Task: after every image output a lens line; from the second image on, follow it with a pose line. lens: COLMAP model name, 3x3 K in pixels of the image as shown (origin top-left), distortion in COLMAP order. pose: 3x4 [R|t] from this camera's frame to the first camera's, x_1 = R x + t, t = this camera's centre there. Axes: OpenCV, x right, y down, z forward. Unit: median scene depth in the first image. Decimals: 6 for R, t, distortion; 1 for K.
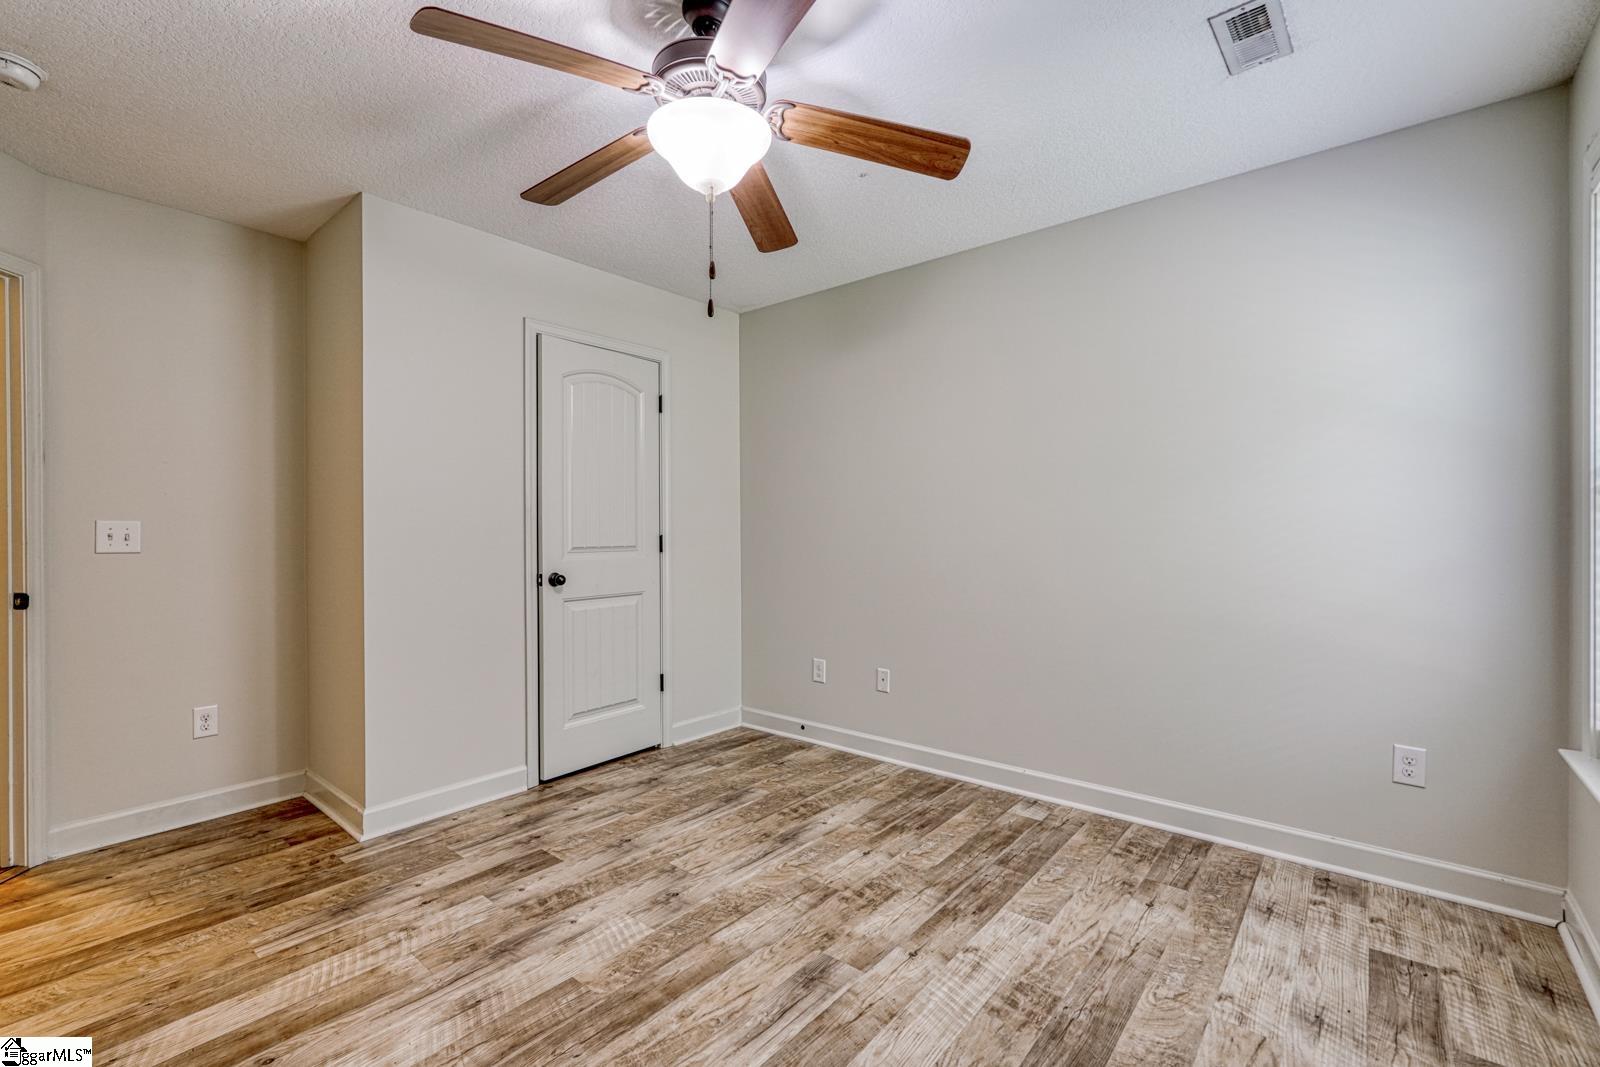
lens RADIAL K [[701.1, 0, 798.7], [0, 701.1, 529.3], [0, 0, 1]] dist [-0.017277, 0.008299]
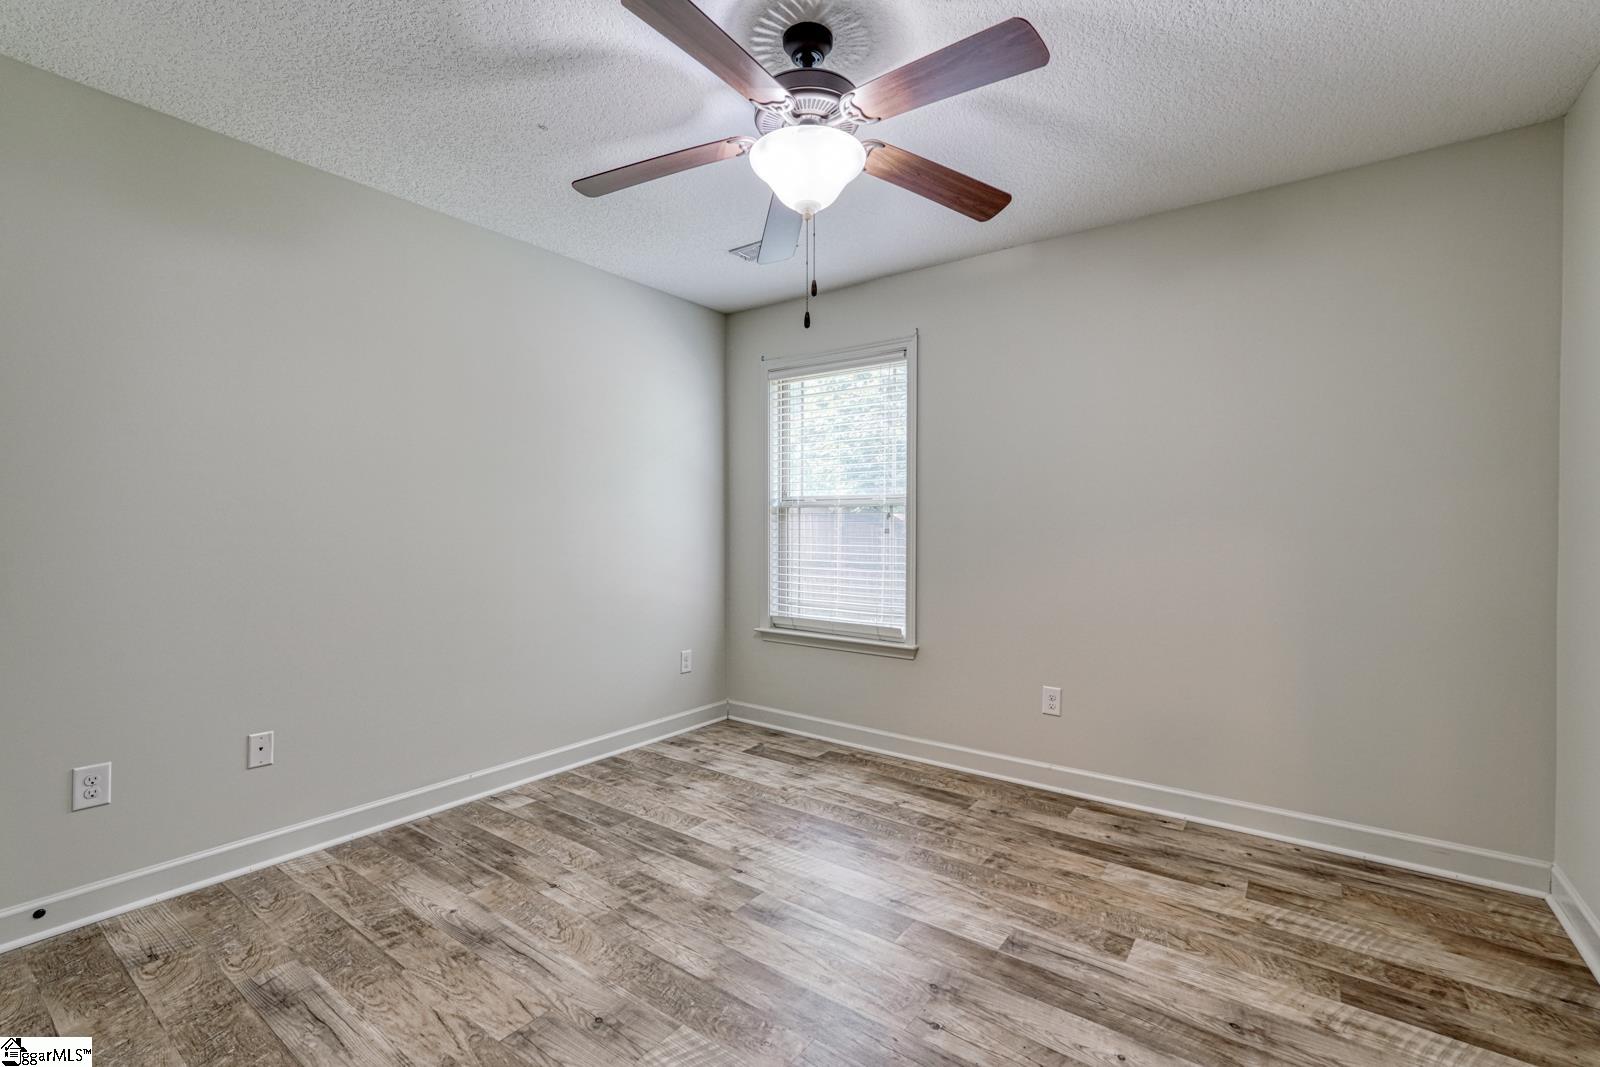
lens RADIAL K [[701.1, 0, 791.1], [0, 701.1, 535.5], [0, 0, 1]] dist [-0.017277, 0.008299]
pose [[-0.053823, -0.009596, 0.998504, -0.824183], [-0.002741, 0.999951, 0.009462, 0.000624], [-0.998547, -0.002228, -0.053847, 0.748641]]
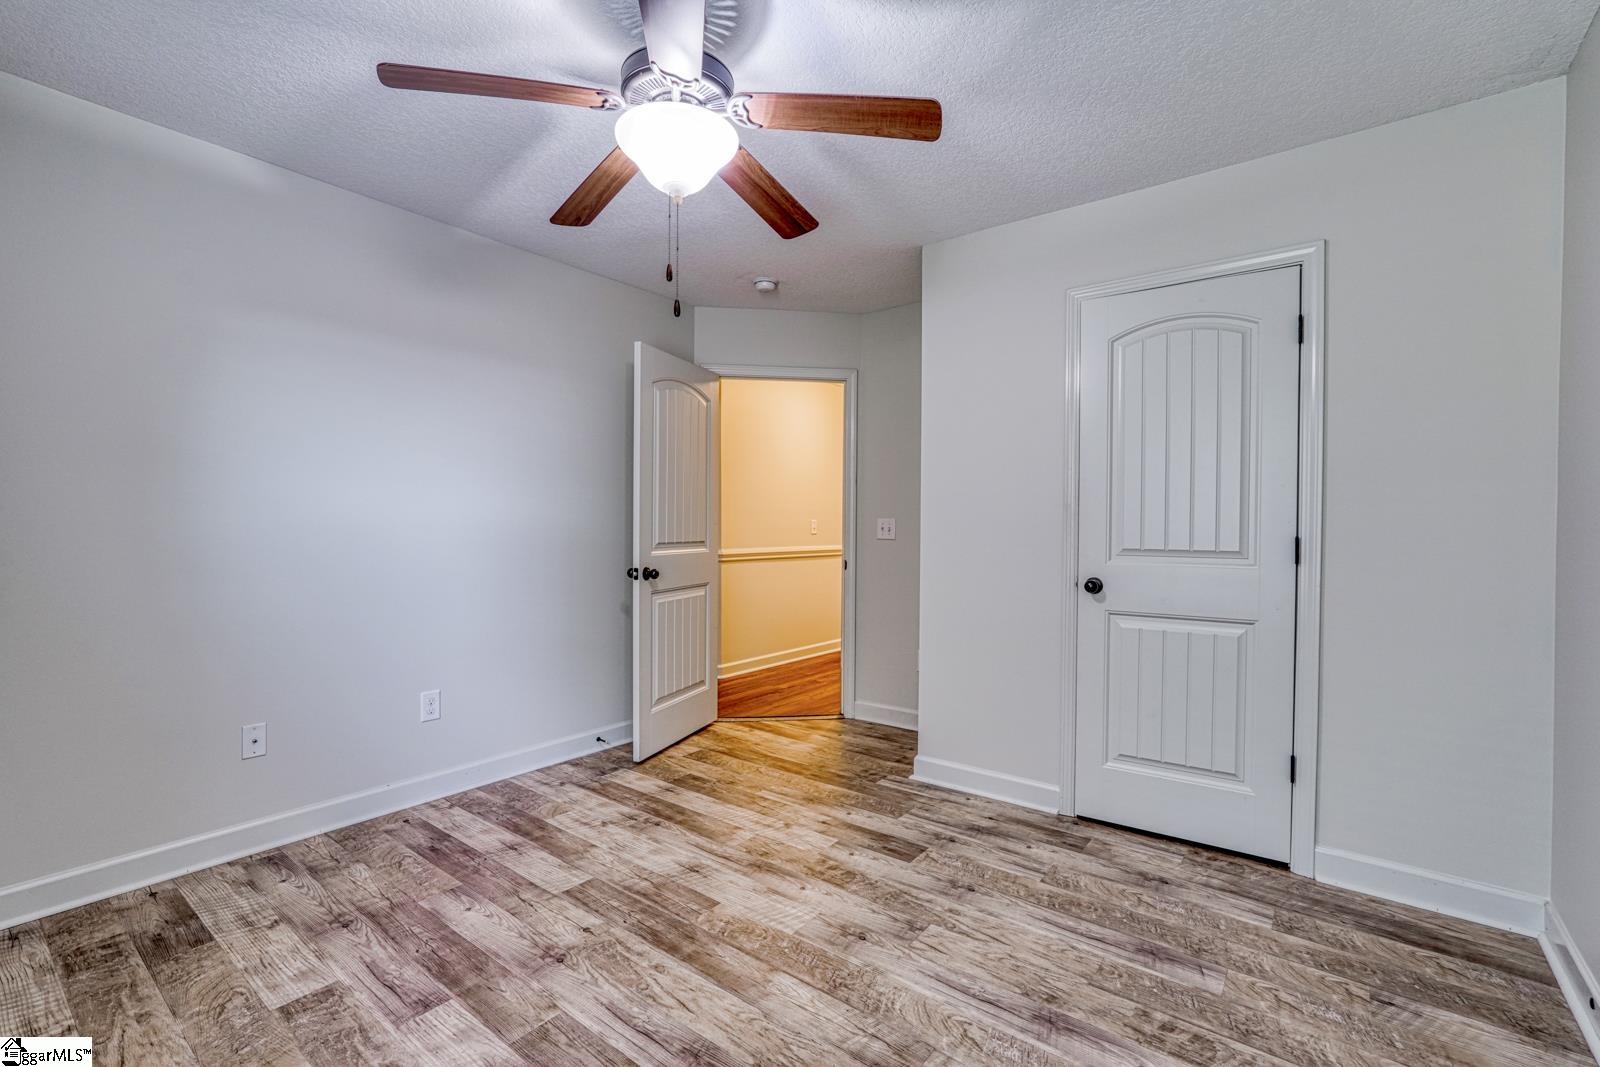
lens RADIAL K [[701.1, 0, 797.7], [0, 701.1, 535.2], [0, 0, 1]] dist [-0.017277, 0.008299]
pose [[0.037861, 0.019327, -0.999096, 0.624863], [-0.005738, 0.999801, 0.019123, -0.005714], [0.999267, 0.005009, 0.037964, 0.788511]]
